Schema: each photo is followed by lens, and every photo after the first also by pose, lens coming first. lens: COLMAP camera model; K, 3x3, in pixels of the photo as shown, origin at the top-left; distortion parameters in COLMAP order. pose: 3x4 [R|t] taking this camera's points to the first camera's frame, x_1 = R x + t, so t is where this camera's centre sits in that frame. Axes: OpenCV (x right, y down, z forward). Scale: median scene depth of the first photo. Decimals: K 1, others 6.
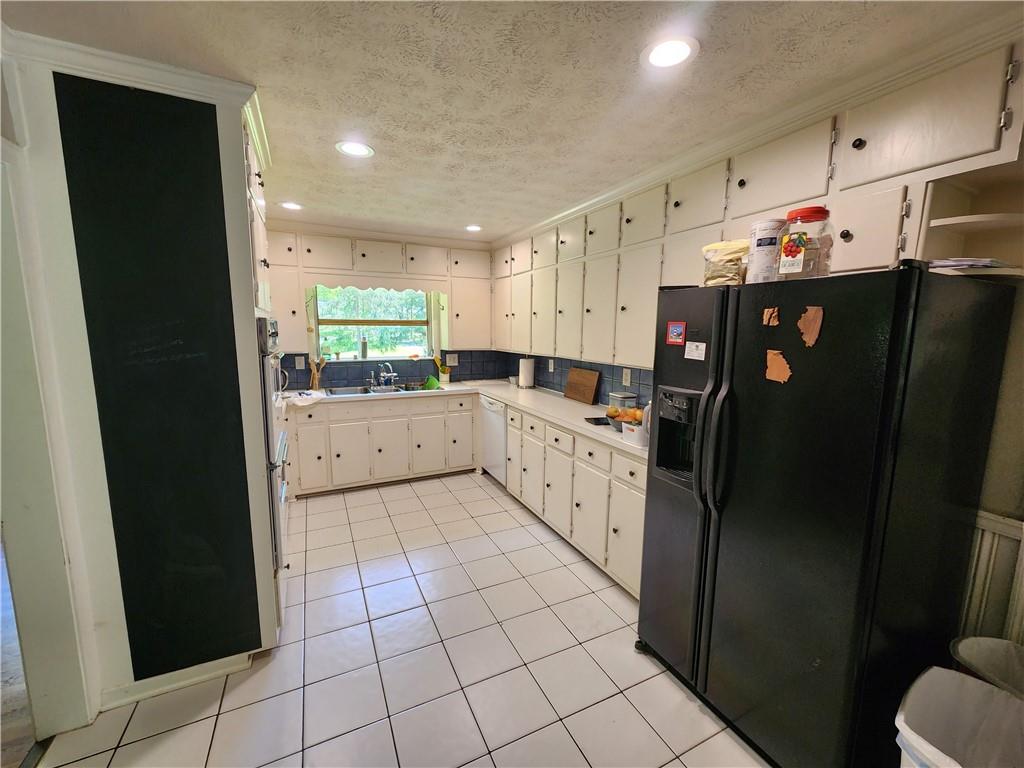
lens RADIAL K [[418.3, 0, 515.0], [0, 418.3, 385.5], [0, 0, 1]] dist [-0.000131, -0.000022]
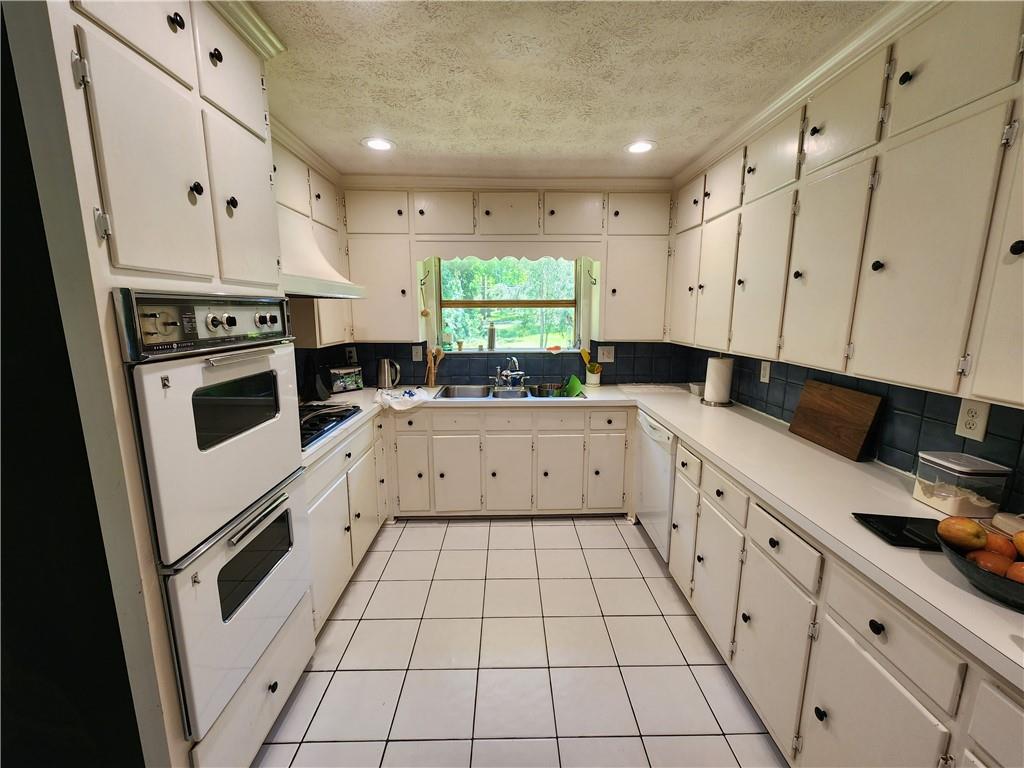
lens RADIAL K [[418.3, 0, 515.0], [0, 418.3, 385.5], [0, 0, 1]] dist [-0.000131, -0.000022]
pose [[0.906871, 0.065650, -0.416262, 0.012984], [-0.049679, 0.997558, 0.049098, -0.039988], [0.418469, -0.023846, 0.907918, 0.315113]]
